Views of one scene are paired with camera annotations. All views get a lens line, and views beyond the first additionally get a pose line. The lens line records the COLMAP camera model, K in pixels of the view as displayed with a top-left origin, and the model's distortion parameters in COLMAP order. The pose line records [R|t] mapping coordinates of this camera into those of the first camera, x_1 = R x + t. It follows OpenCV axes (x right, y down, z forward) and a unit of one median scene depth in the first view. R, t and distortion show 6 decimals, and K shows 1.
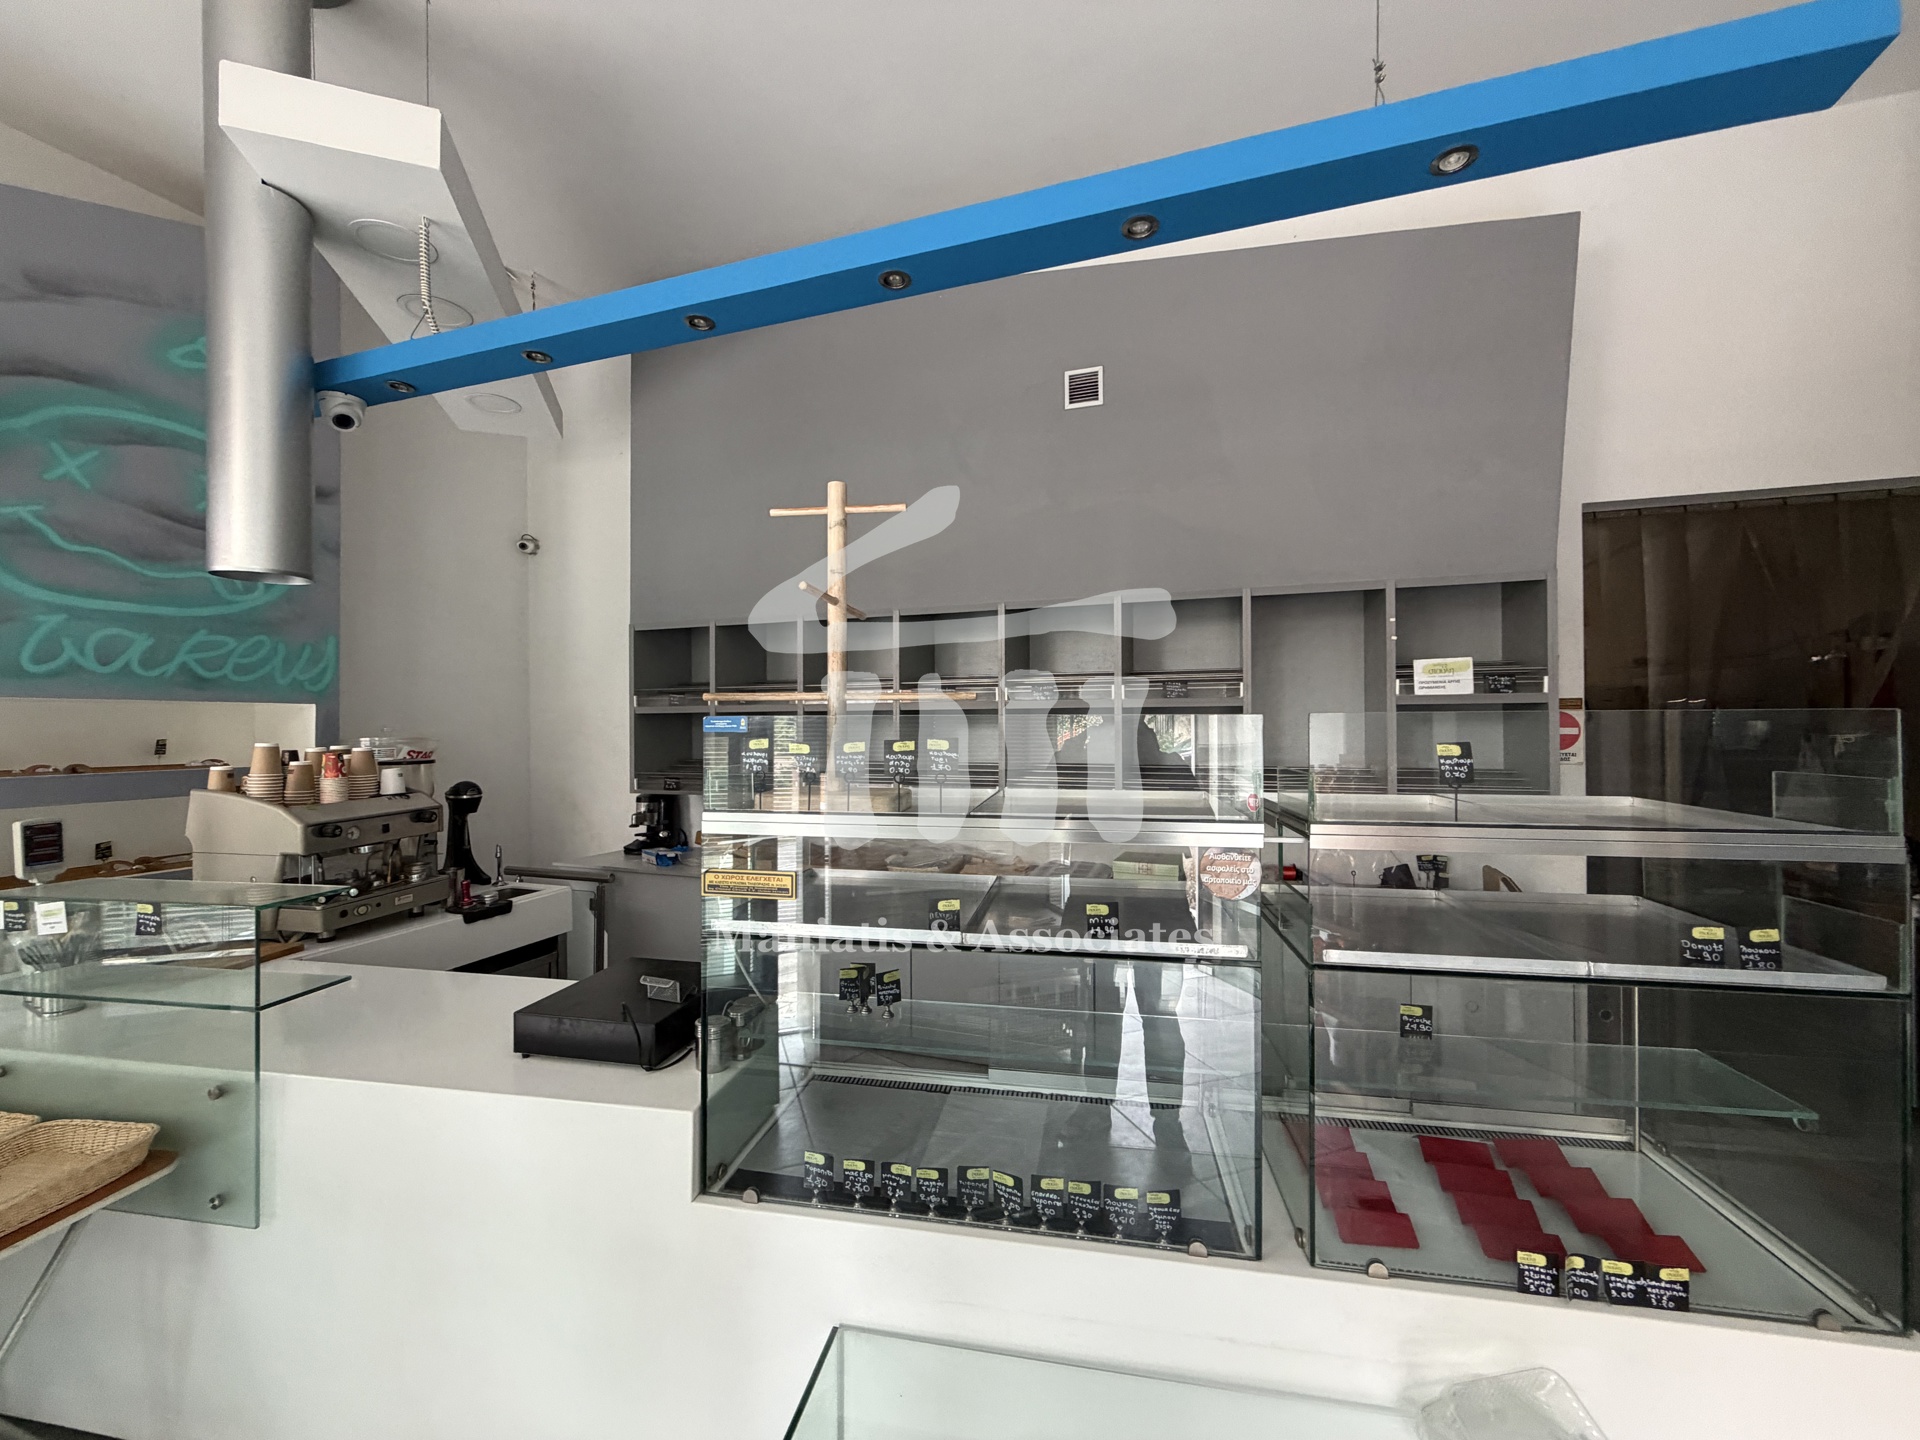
lens RADIAL K [[762.7, 0, 952.7], [0, 762.7, 719.7], [0, 0, 1]] dist [0.000124, -0.000078]
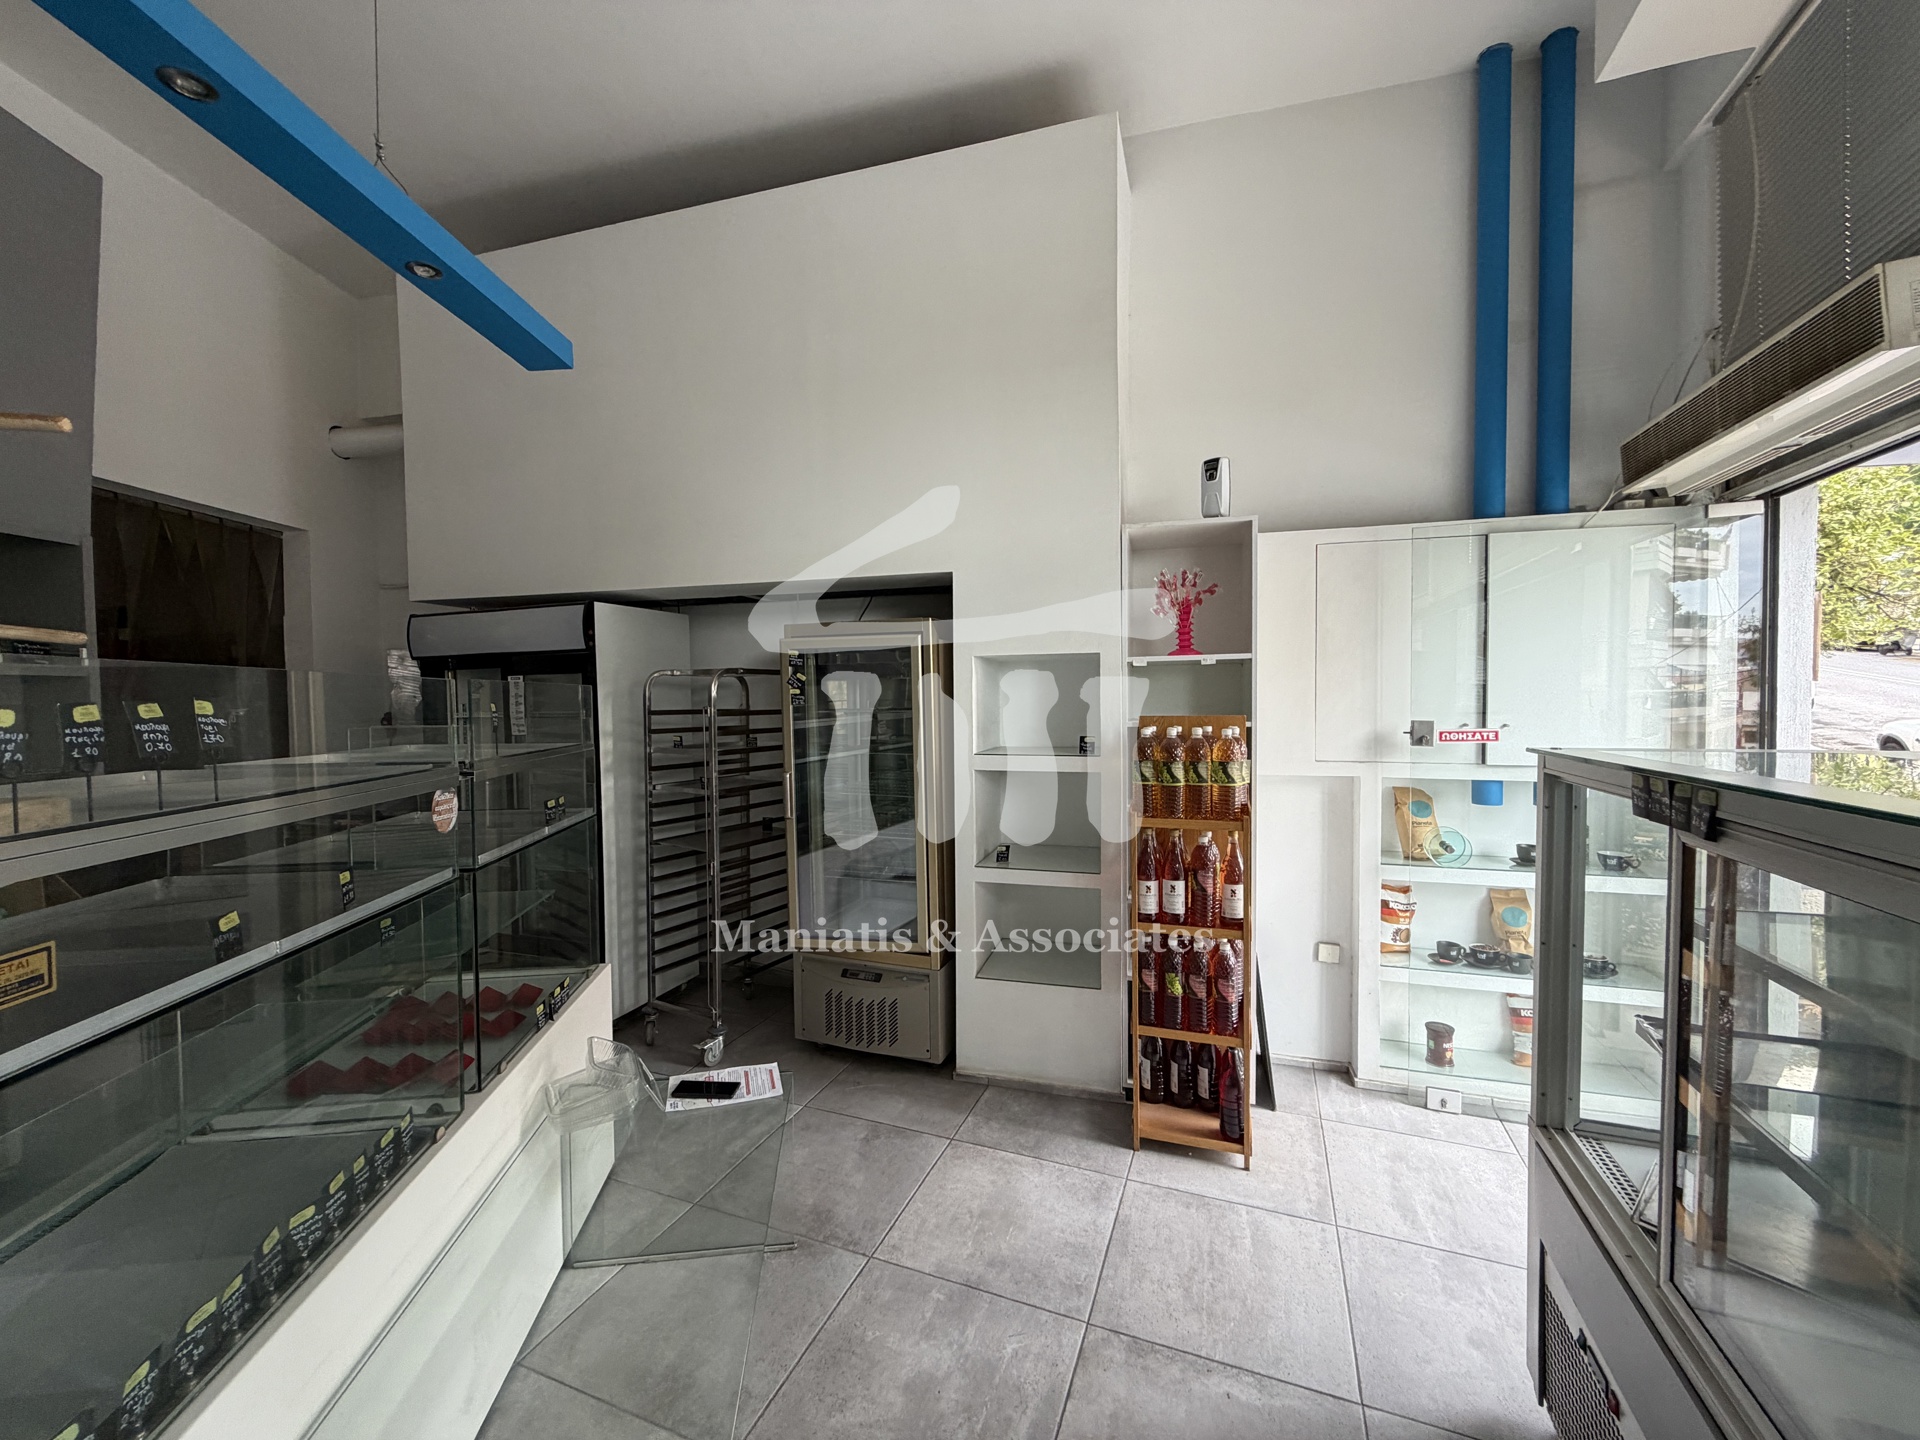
lens RADIAL K [[770.2, 0, 960.0], [0, 770.2, 720.0], [0, 0, 1]] dist [0.000167, 0.000009]
pose [[-0.316380, -0.016860, 0.948483, -0.539052], [0.004160, 0.999808, 0.019159, 0.018970], [-0.948623, 0.010007, -0.316249, 0.315594]]
